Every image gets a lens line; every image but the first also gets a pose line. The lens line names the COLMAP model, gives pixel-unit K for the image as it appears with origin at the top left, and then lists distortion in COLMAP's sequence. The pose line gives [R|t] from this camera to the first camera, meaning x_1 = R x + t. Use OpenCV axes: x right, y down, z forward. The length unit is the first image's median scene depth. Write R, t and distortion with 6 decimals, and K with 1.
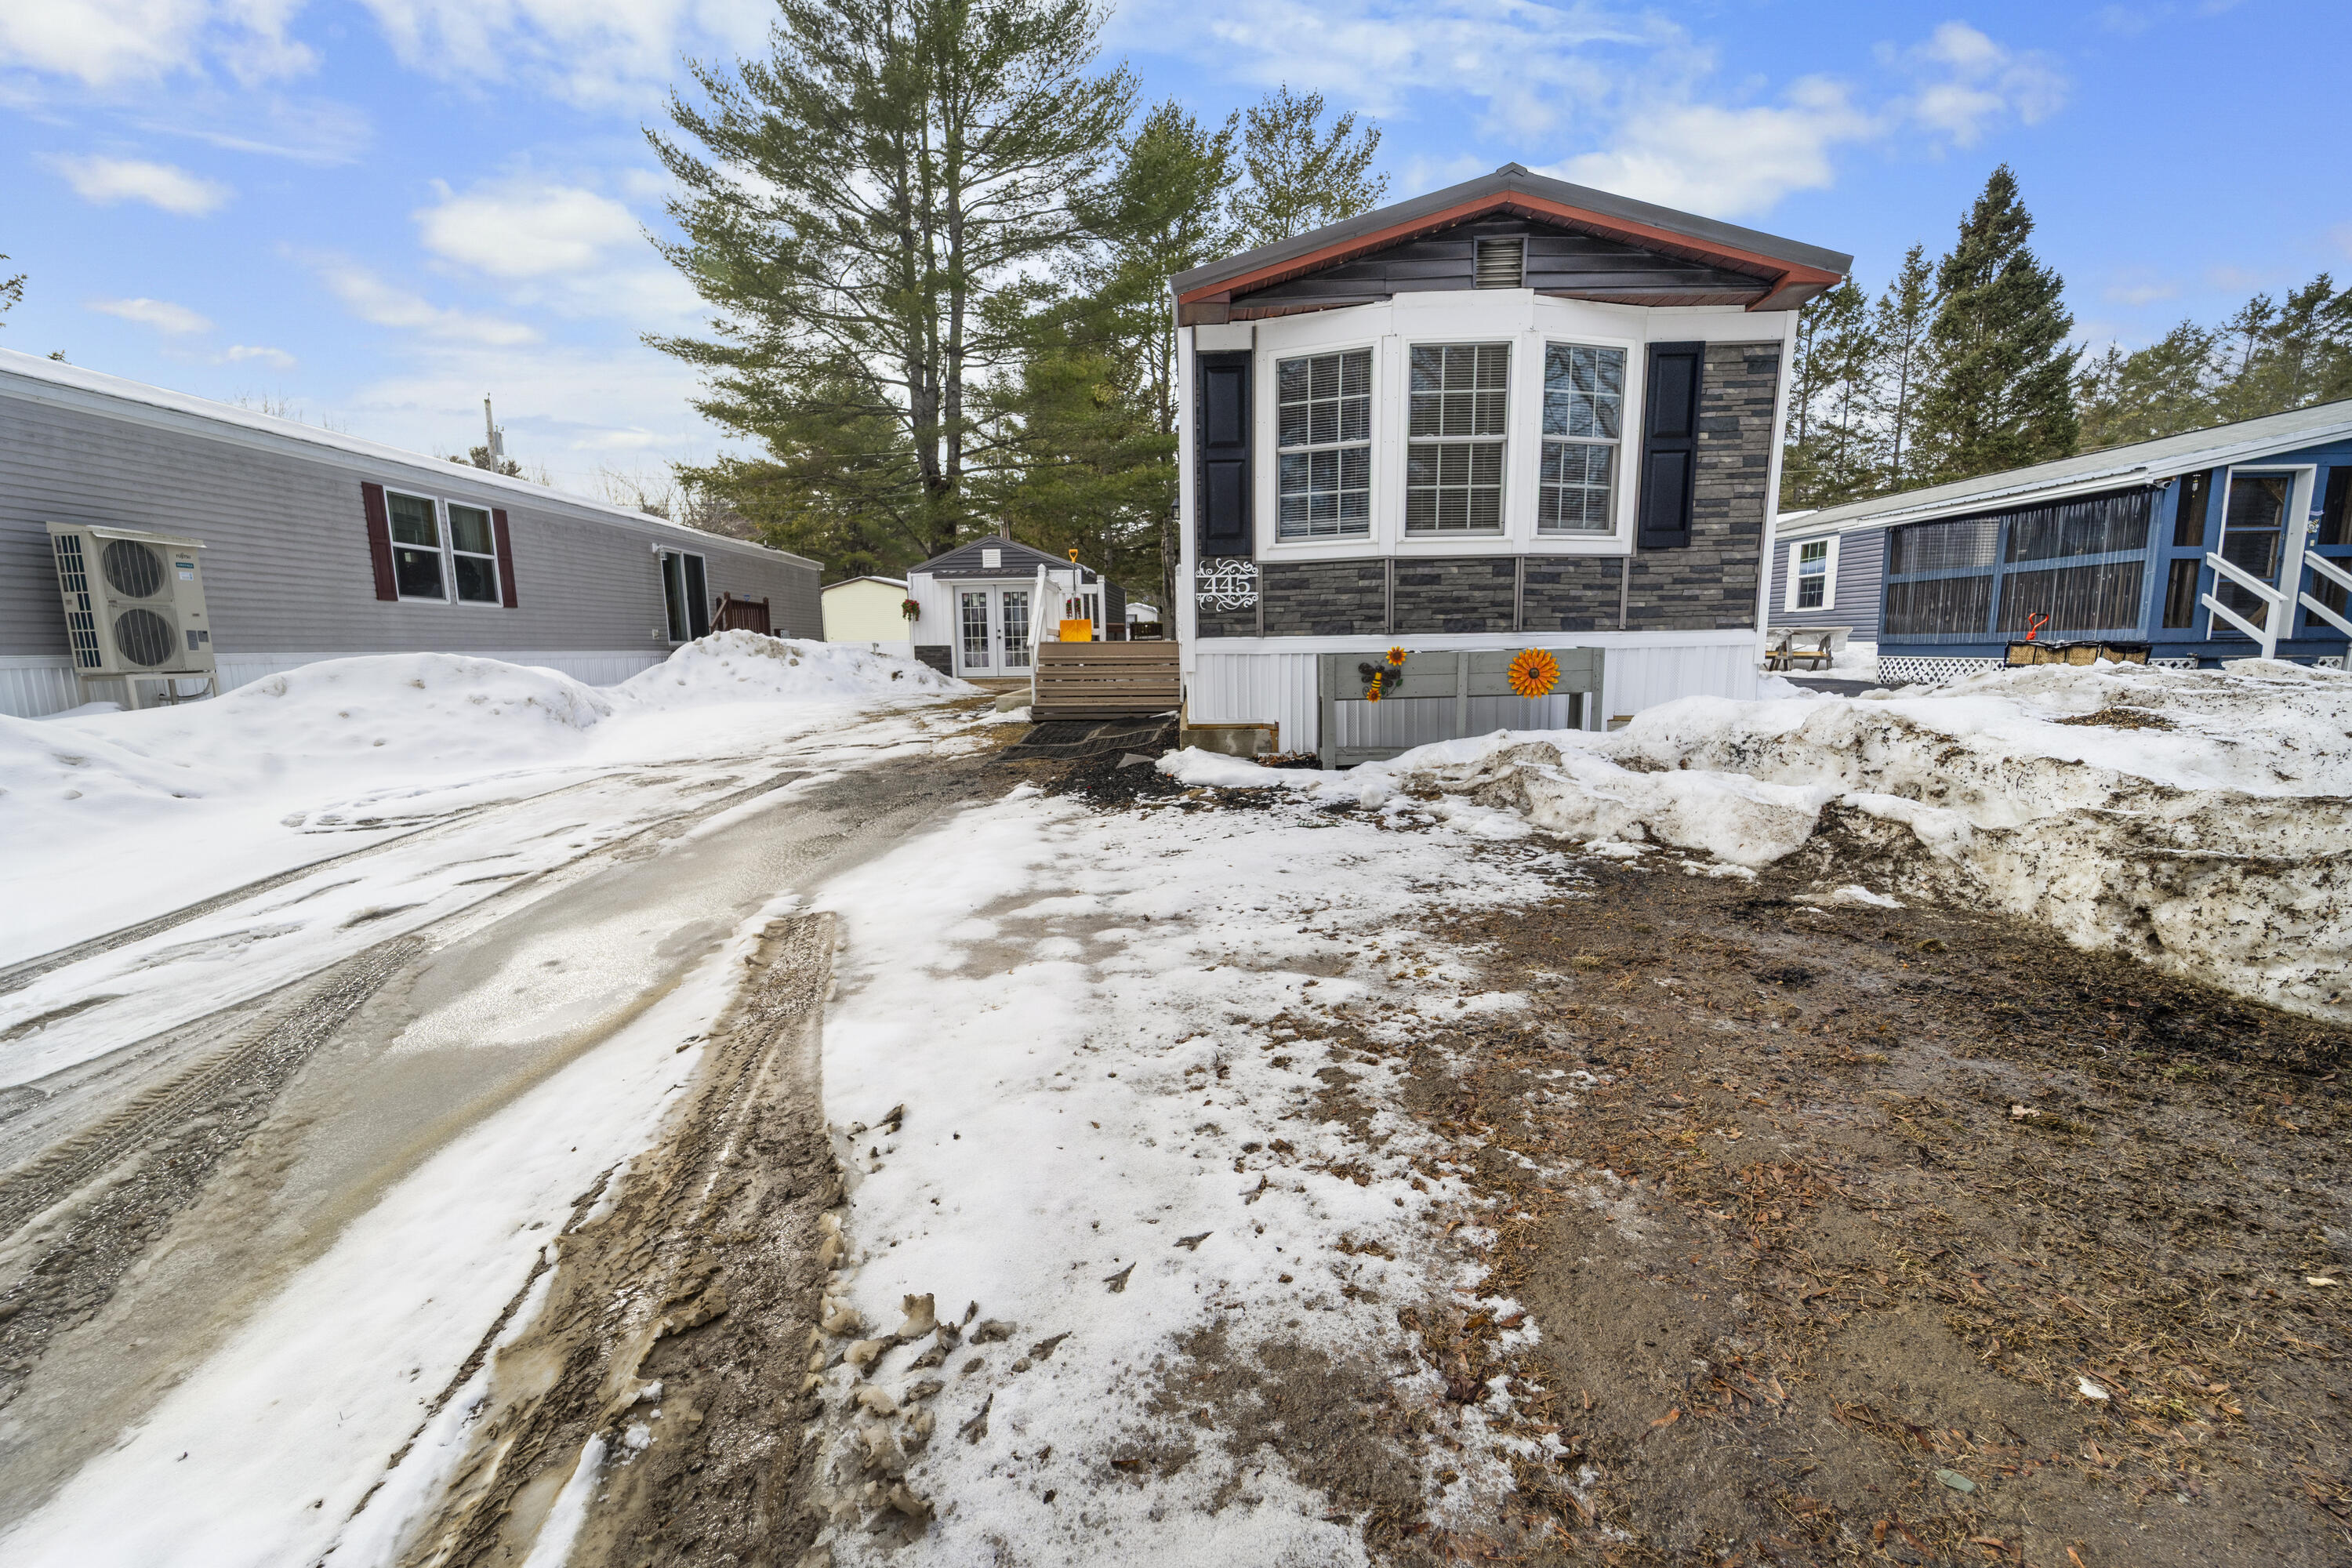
lens RADIAL K [[949.3, 0, 1170.9], [0, 949.3, 792.2], [0, 0, 1]] dist [-0.000138, -0.000924]
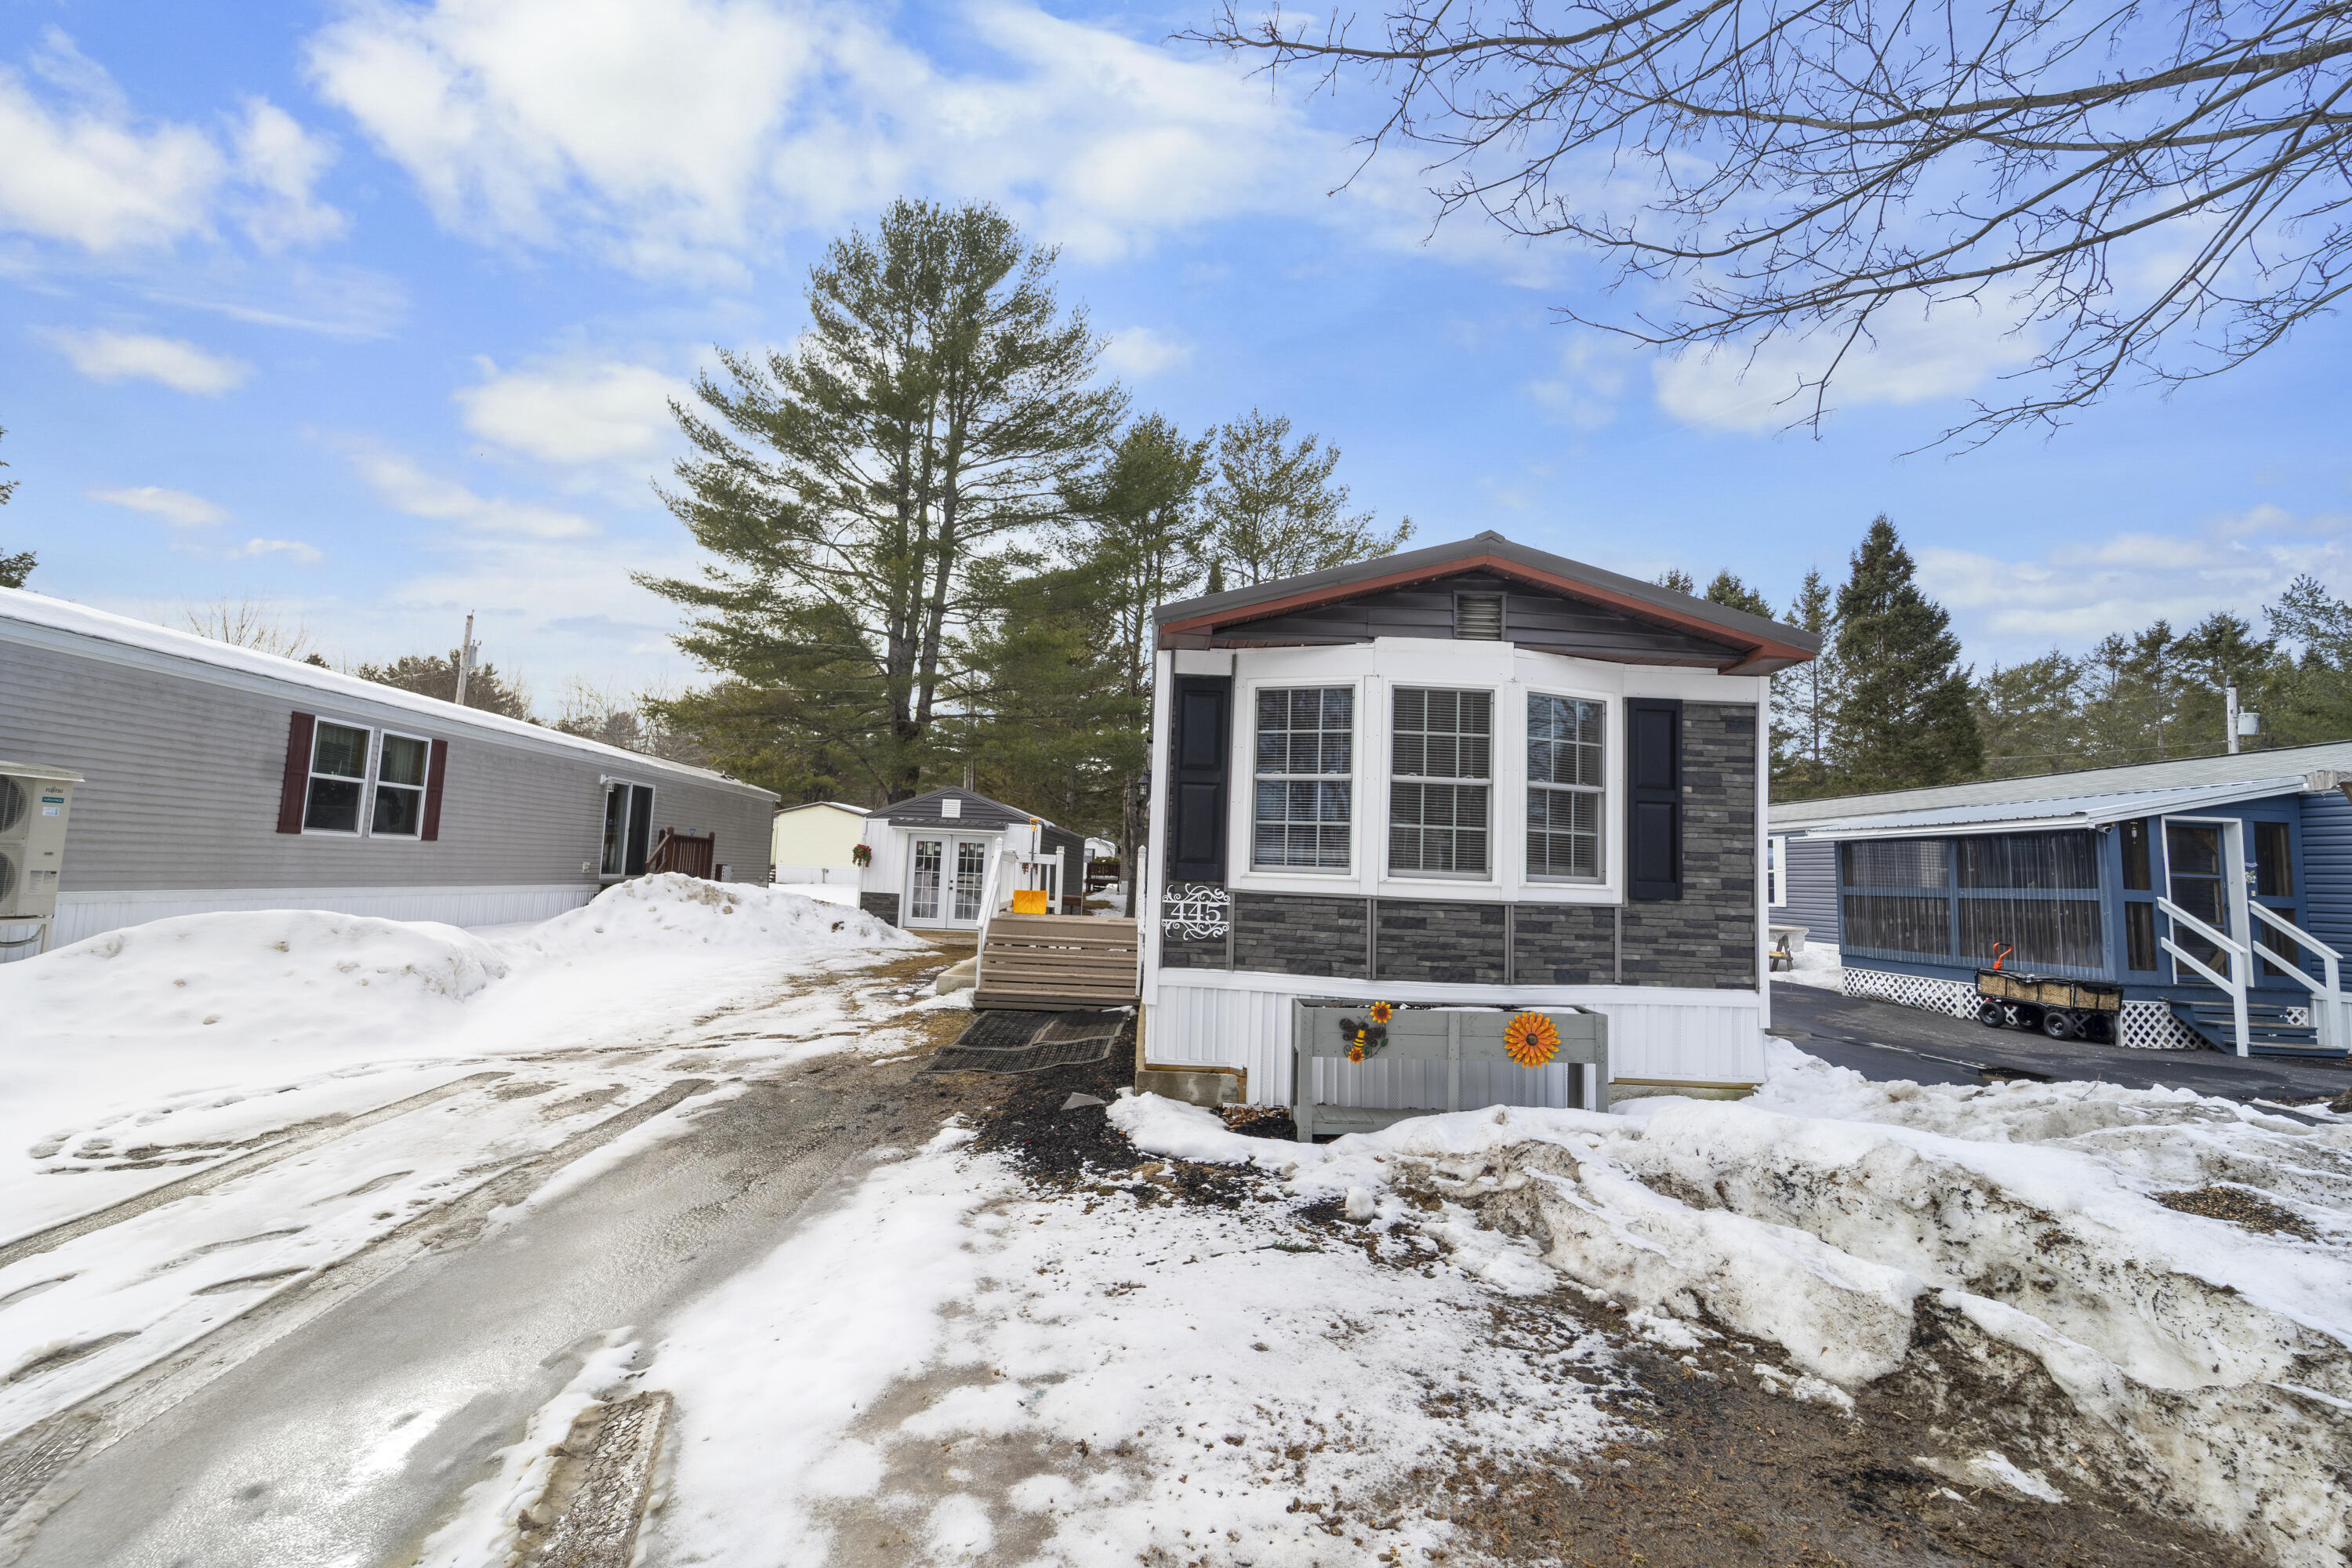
lens RADIAL K [[952.6, 0, 1172.9], [0, 952.6, 787.9], [0, 0, 1]] dist [-0.001723, -0.000913]
pose [[0.997335, 0.058892, 0.043070, -0.008018], [-0.046587, 0.968332, -0.245280, -0.083507], [-0.056151, 0.242620, 0.968495, 0.058459]]
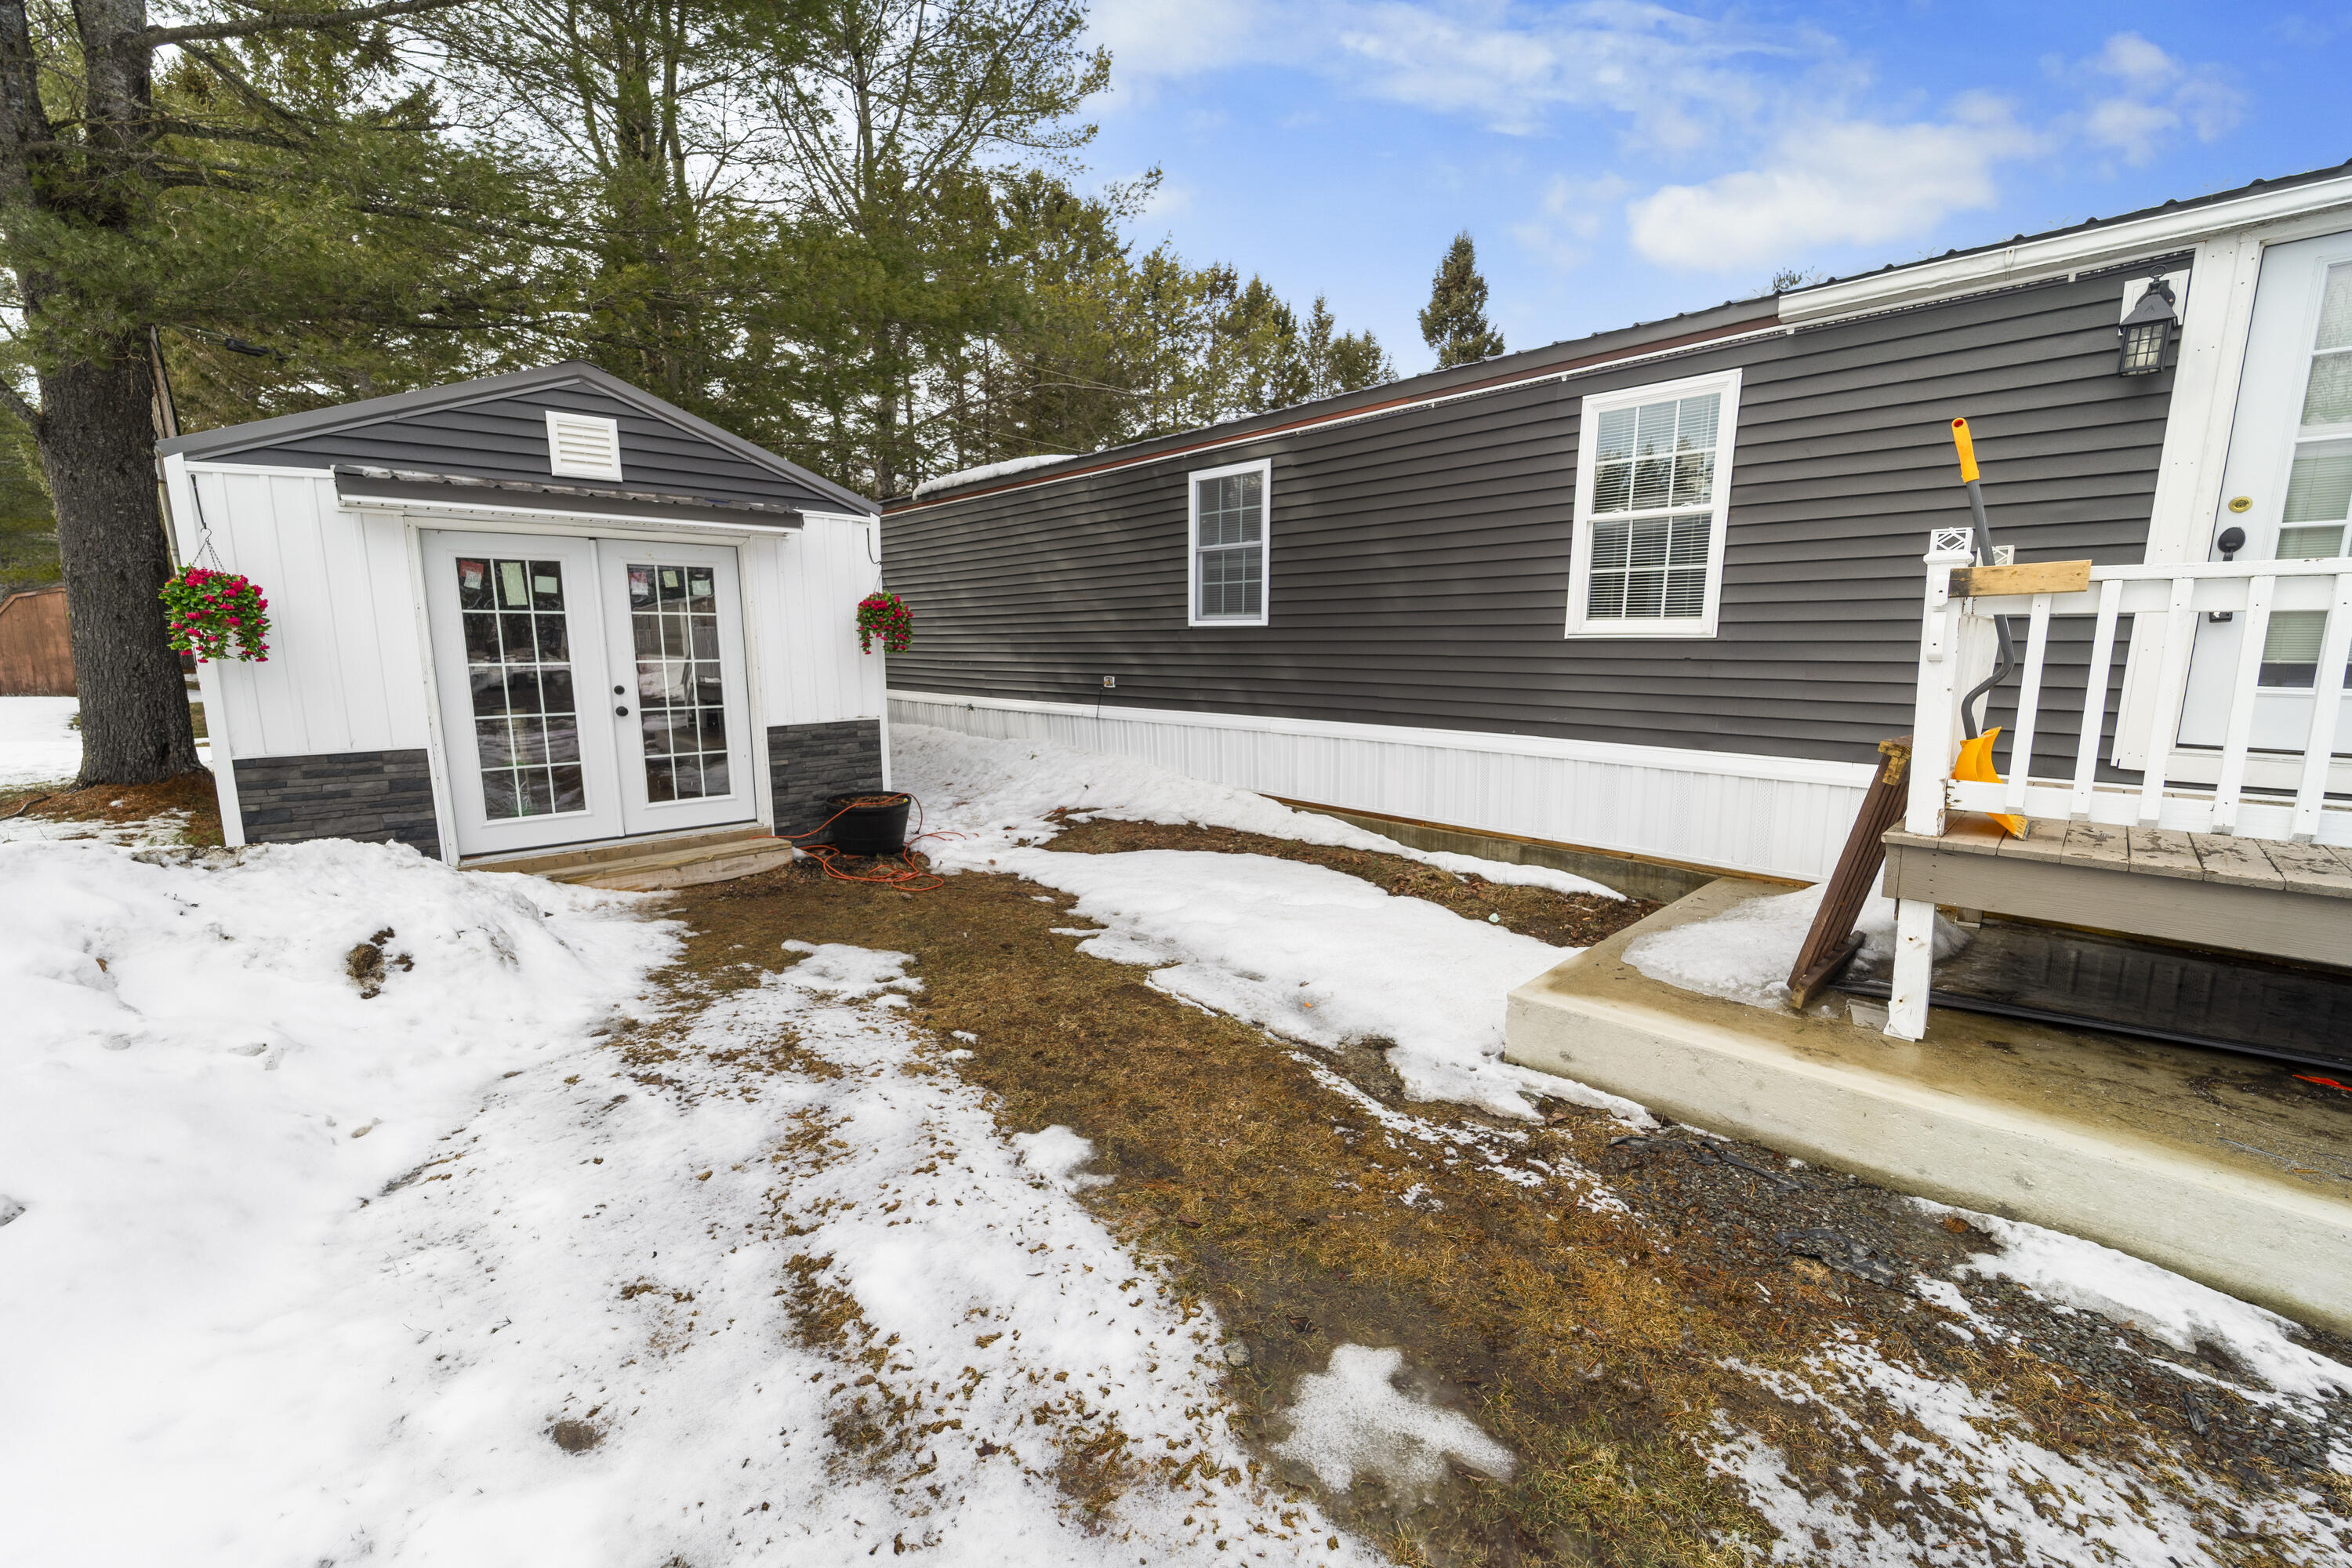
lens RADIAL K [[940.1, 0, 1168.5], [0, 940.1, 787.8], [0, 0, 1]] dist [0.004280, -0.002666]
pose [[0.709422, -0.101593, 0.697423, -0.645694], [0.102829, 0.993887, 0.040181, -0.316371], [-0.697242, 0.043210, 0.715532, 1.574816]]
